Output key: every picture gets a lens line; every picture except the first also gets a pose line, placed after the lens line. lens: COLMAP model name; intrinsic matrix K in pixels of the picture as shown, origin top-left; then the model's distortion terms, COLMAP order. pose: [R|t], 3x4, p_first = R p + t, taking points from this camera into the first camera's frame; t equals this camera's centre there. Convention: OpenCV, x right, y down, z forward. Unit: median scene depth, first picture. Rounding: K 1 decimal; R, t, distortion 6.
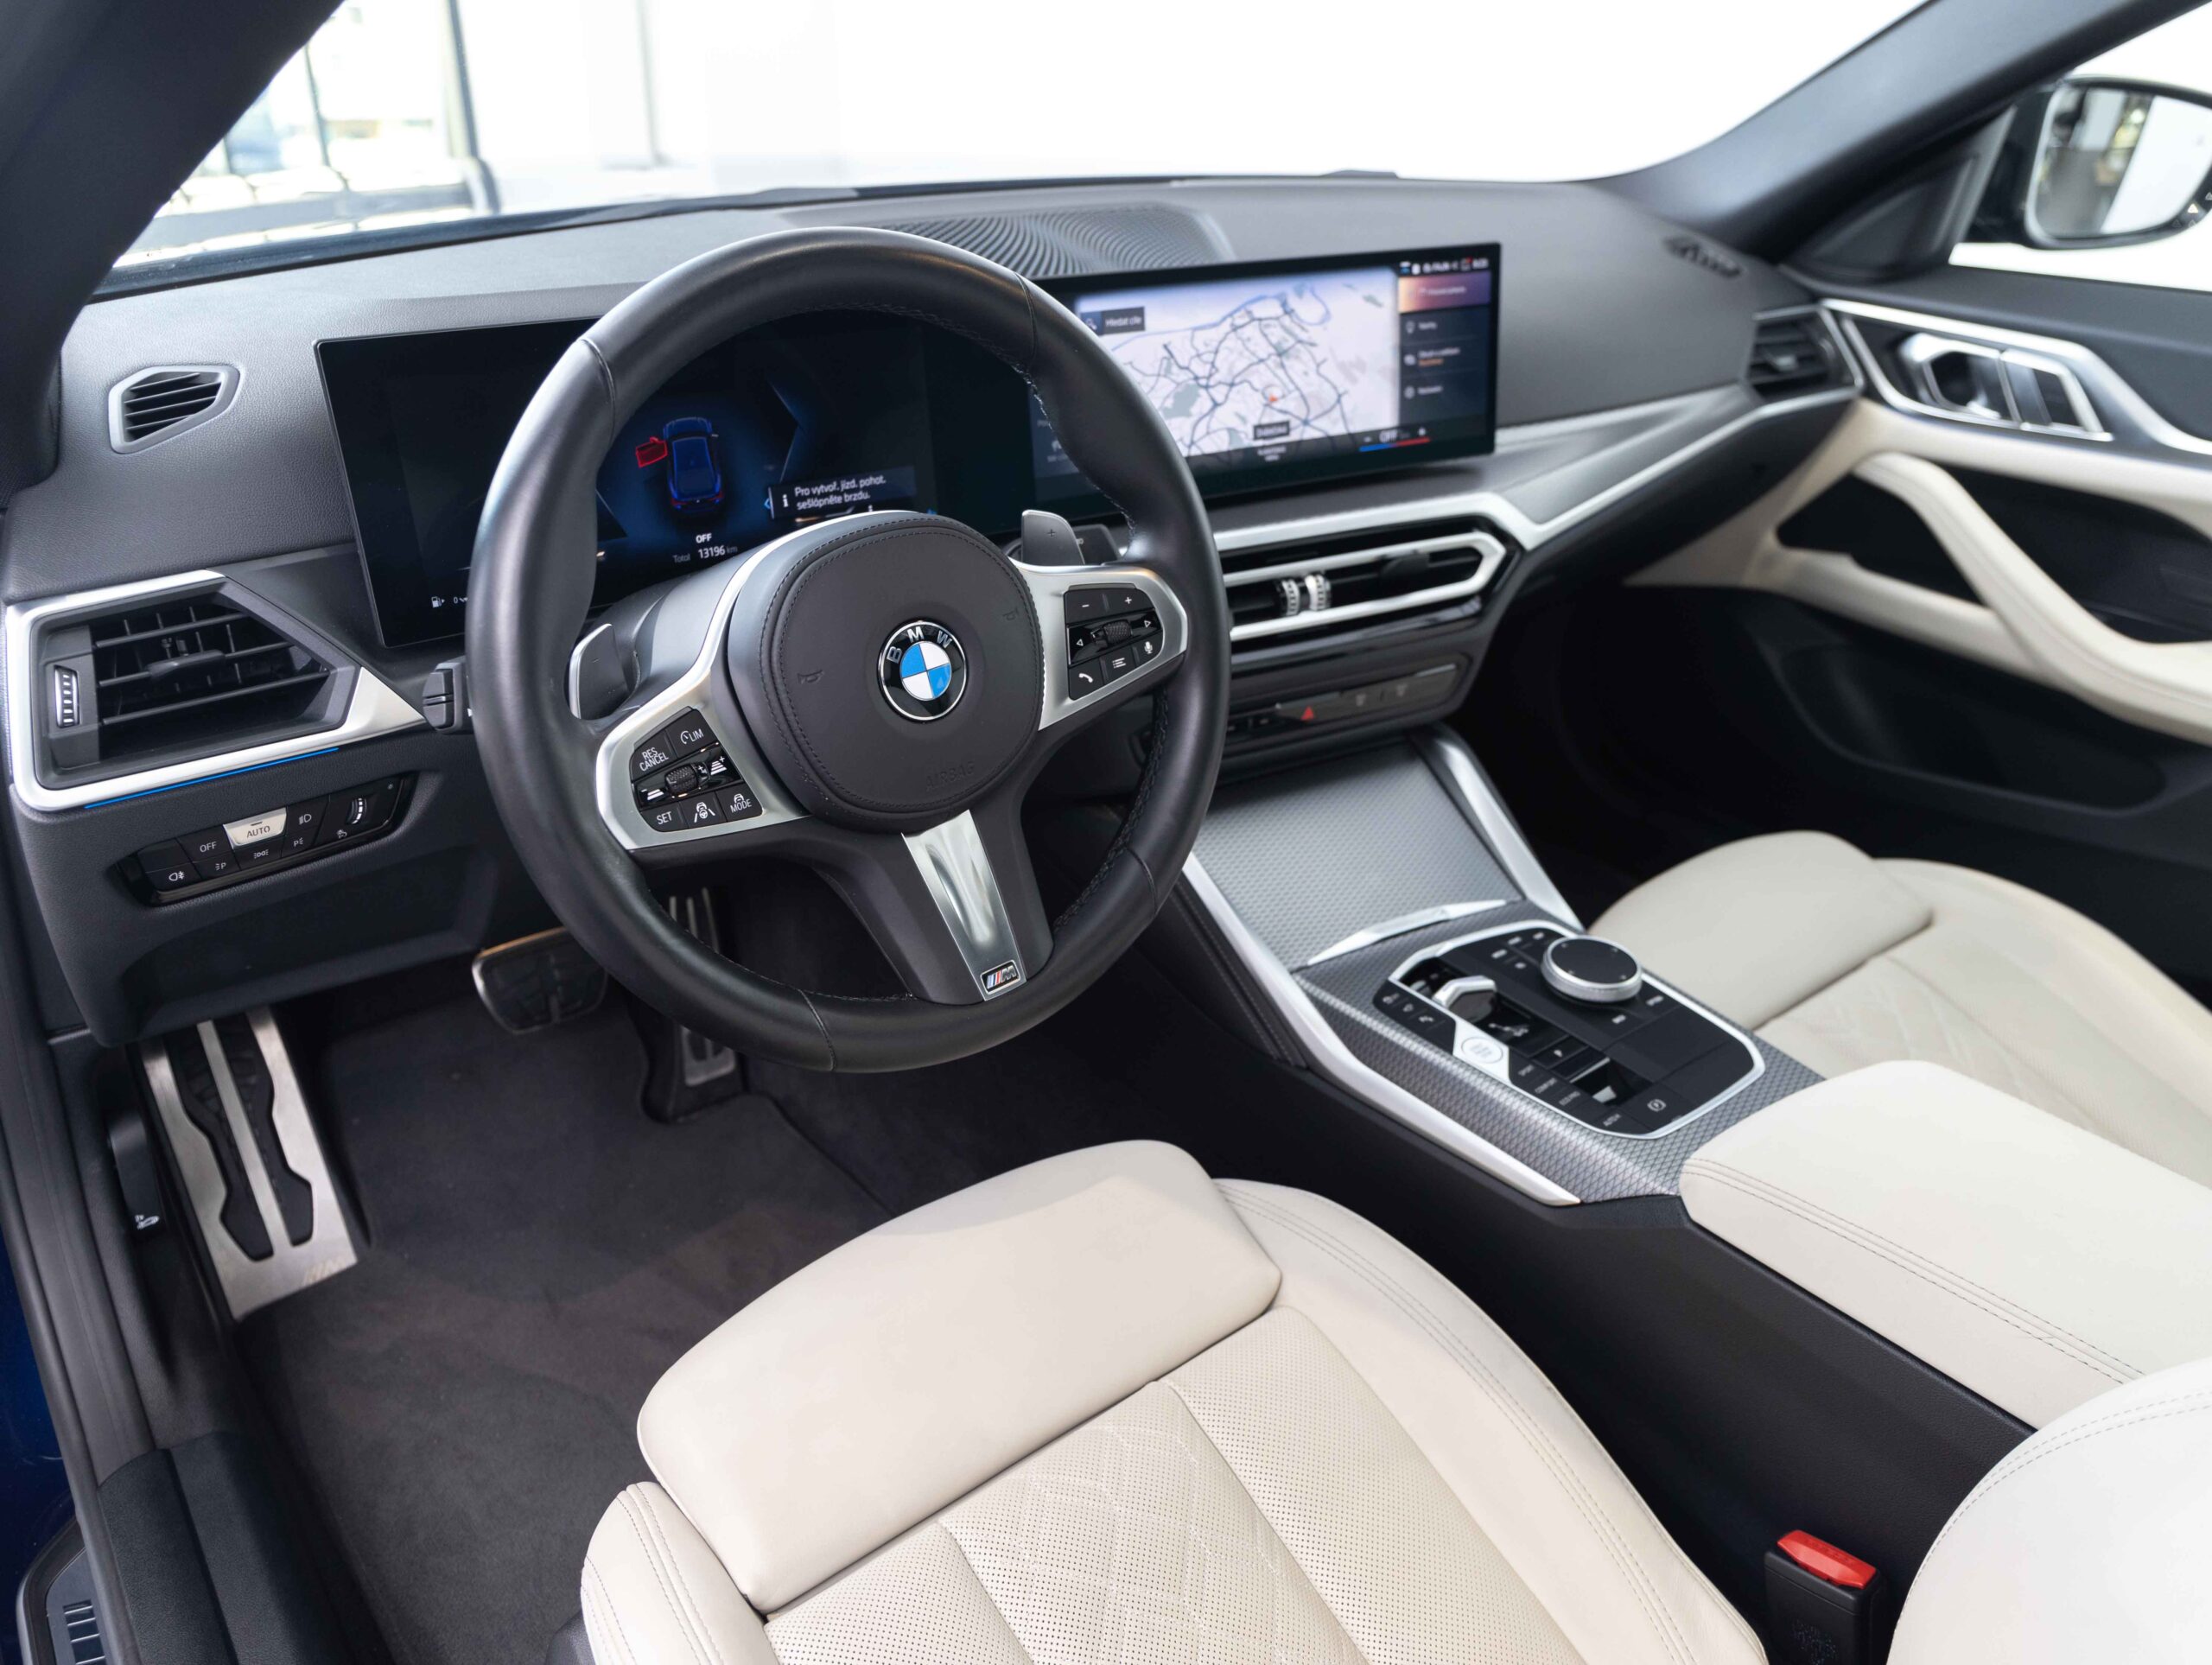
lens RADIAL K [[1637.2, 0, 1065.3], [0, 1637.2, 837.7], [0, 0, 1]] dist [-0.014848, 0.028061]
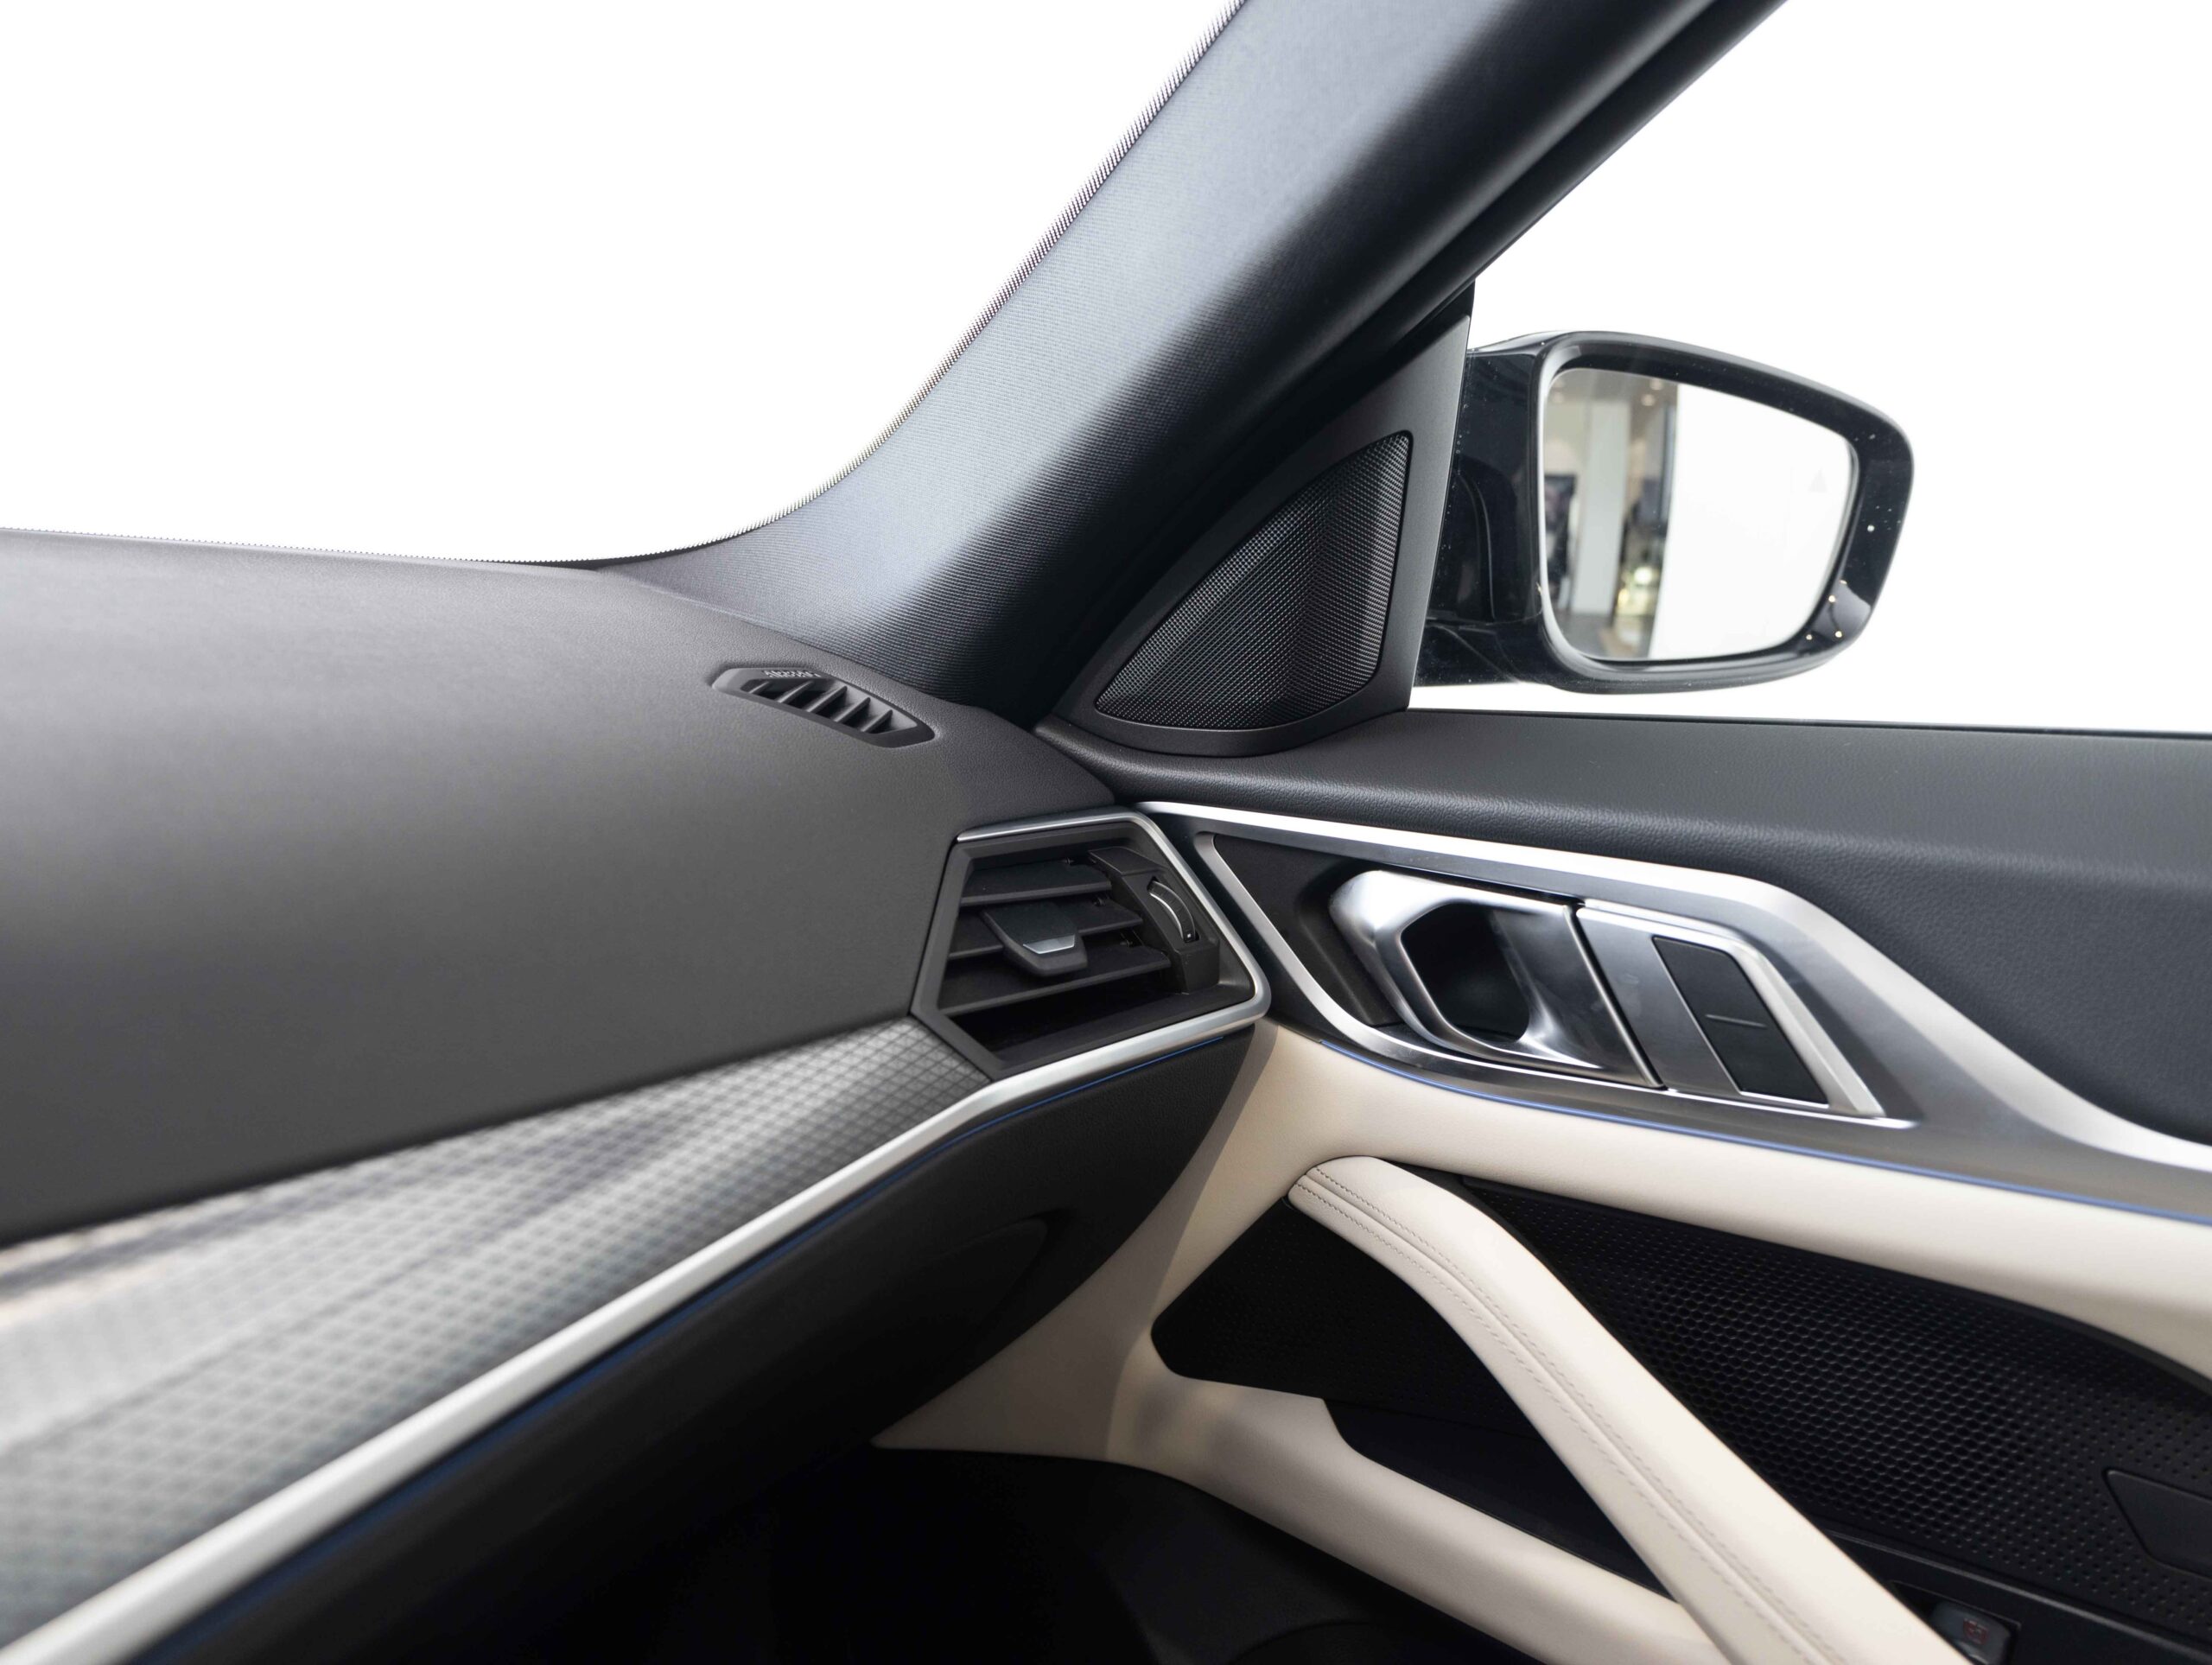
lens RADIAL K [[1637.2, 0, 1114.3], [0, 1637.2, 847.7], [0, 0, 1]] dist [-0.014848, 0.028061]
pose [[0.967084, -0.040024, 0.251288, 0.442722], [0.120547, 0.941765, -0.313923, -0.237776], [-0.224090, 0.333882, 0.915591, 0.791208]]
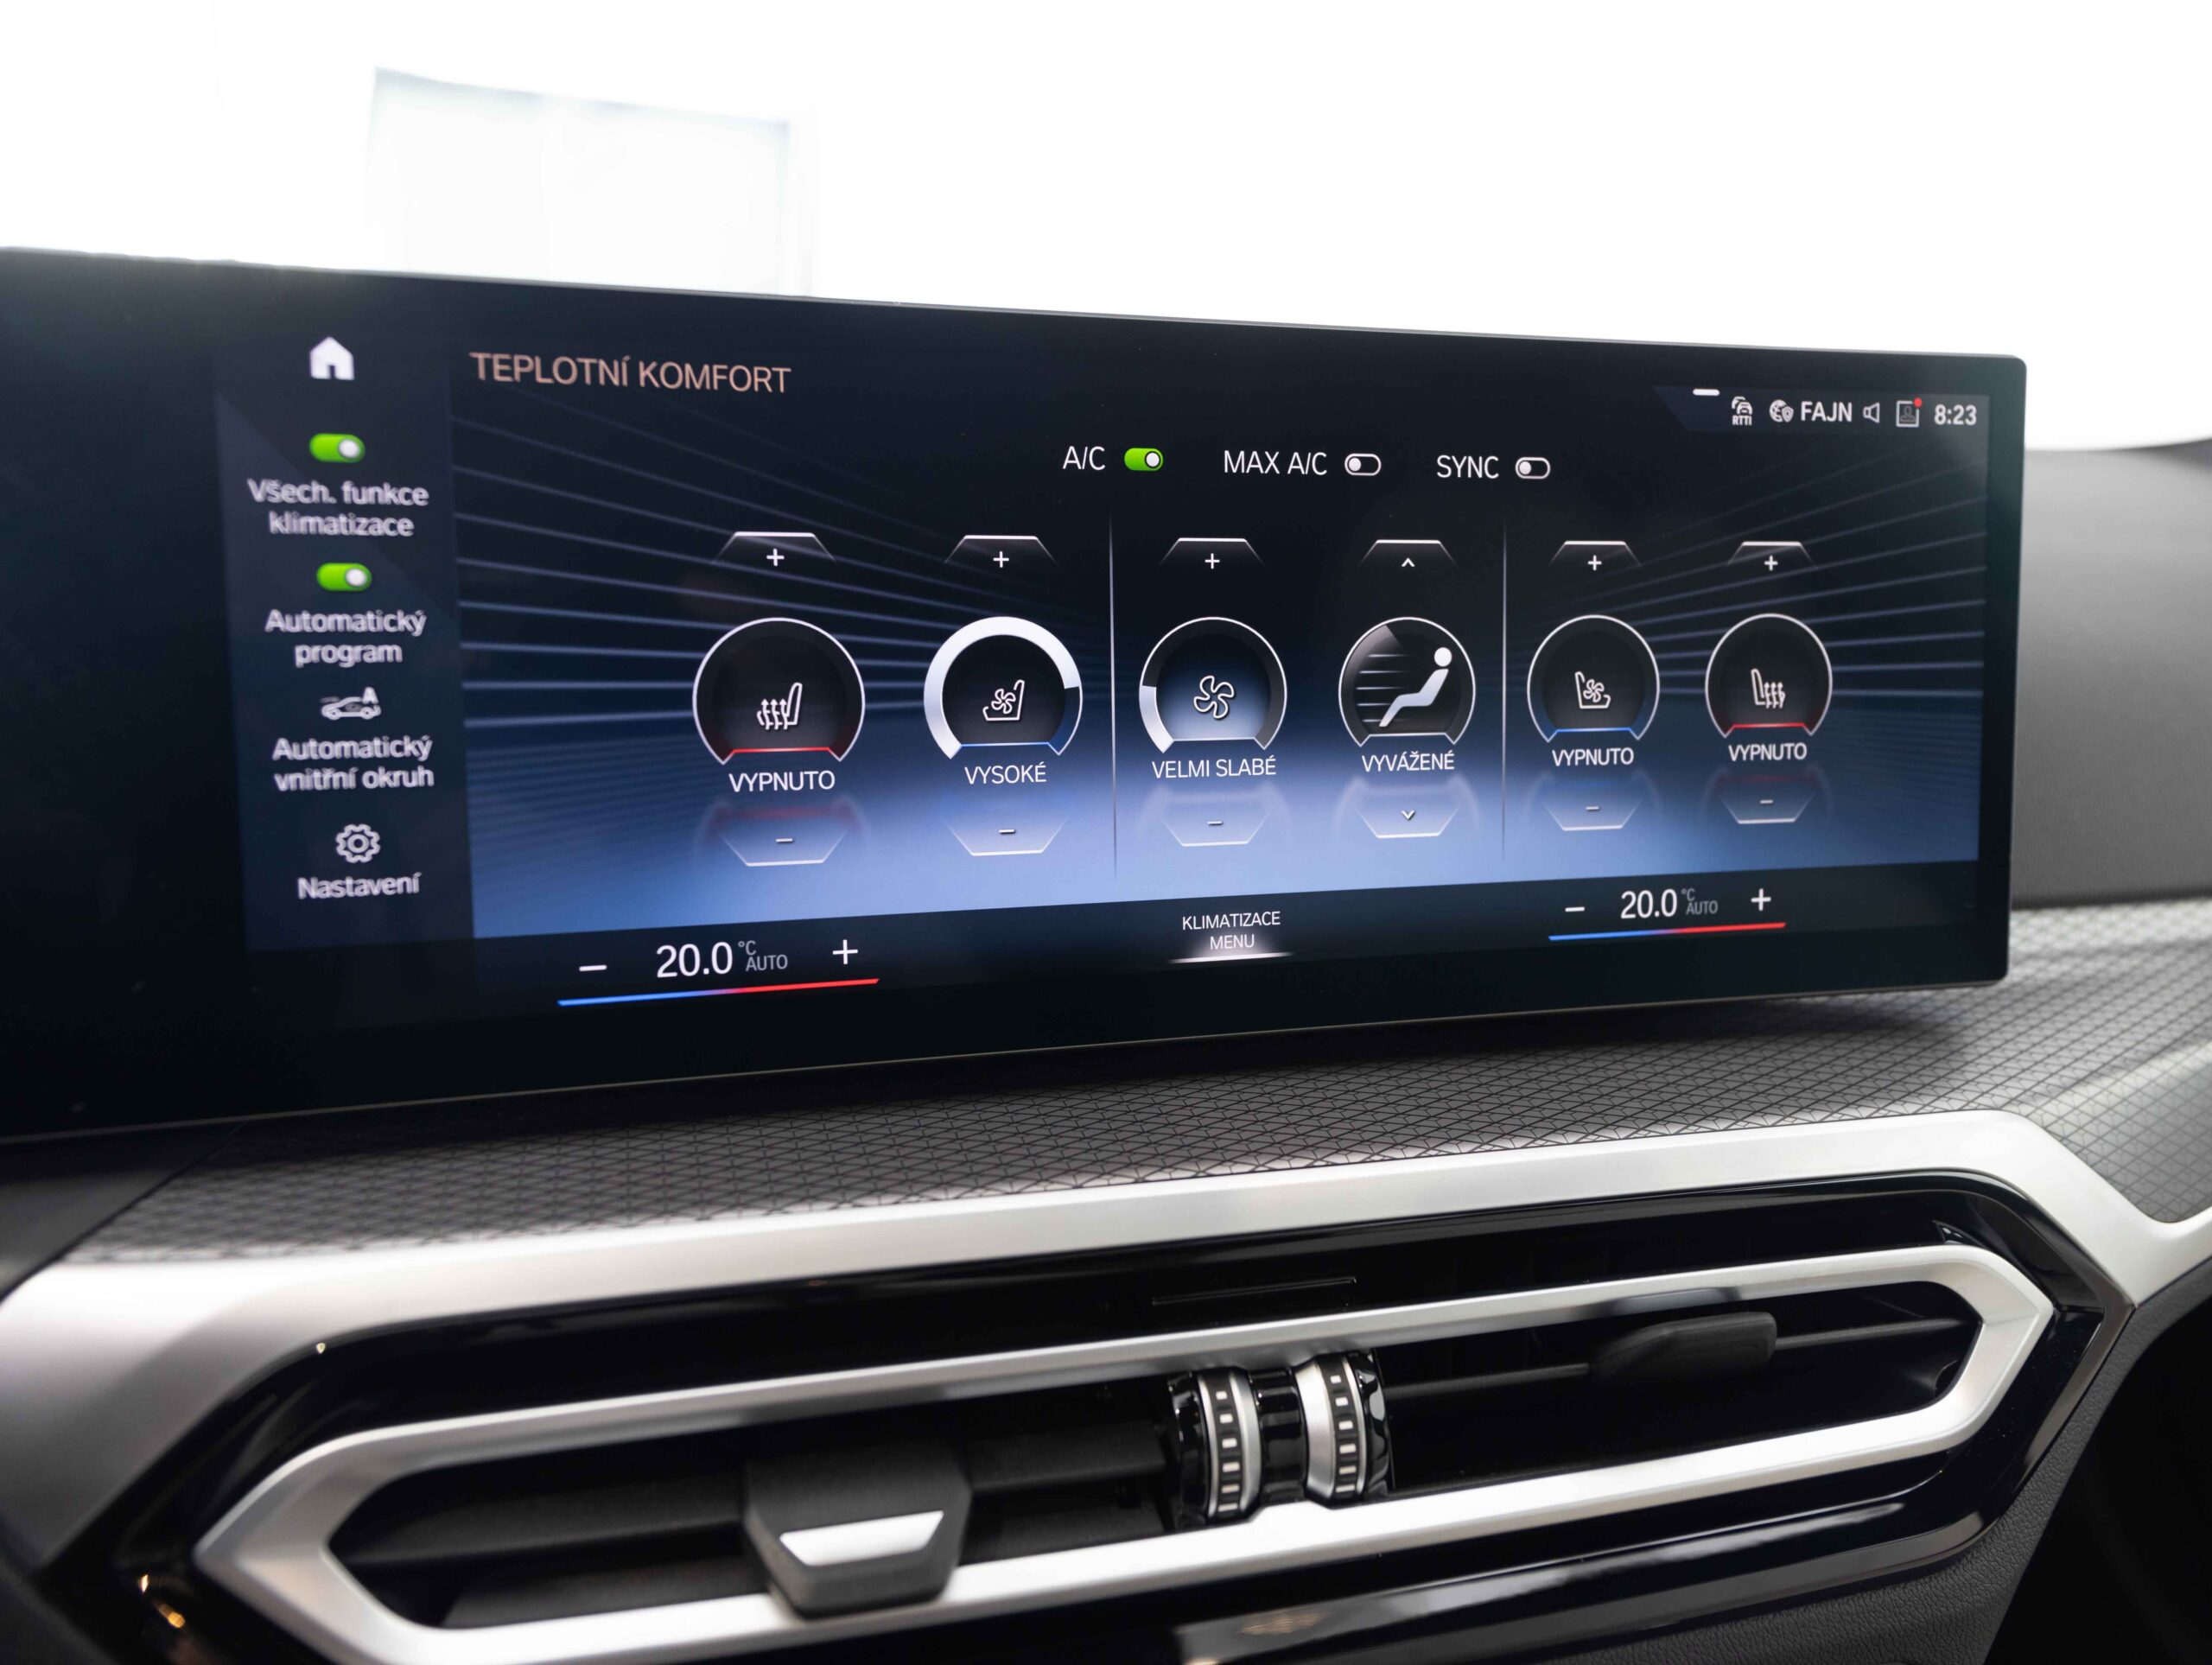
lens RADIAL K [[1637.2, 0, 1120.6], [0, 1637.2, 839.3], [0, 0, 1]] dist [-0.014848, 0.028061]
pose [[0.974964, 0.062016, -0.213540, 0.161025], [-0.117901, 0.958393, -0.259965, -0.159523], [0.188533, 0.278633, 0.941711, 0.662789]]
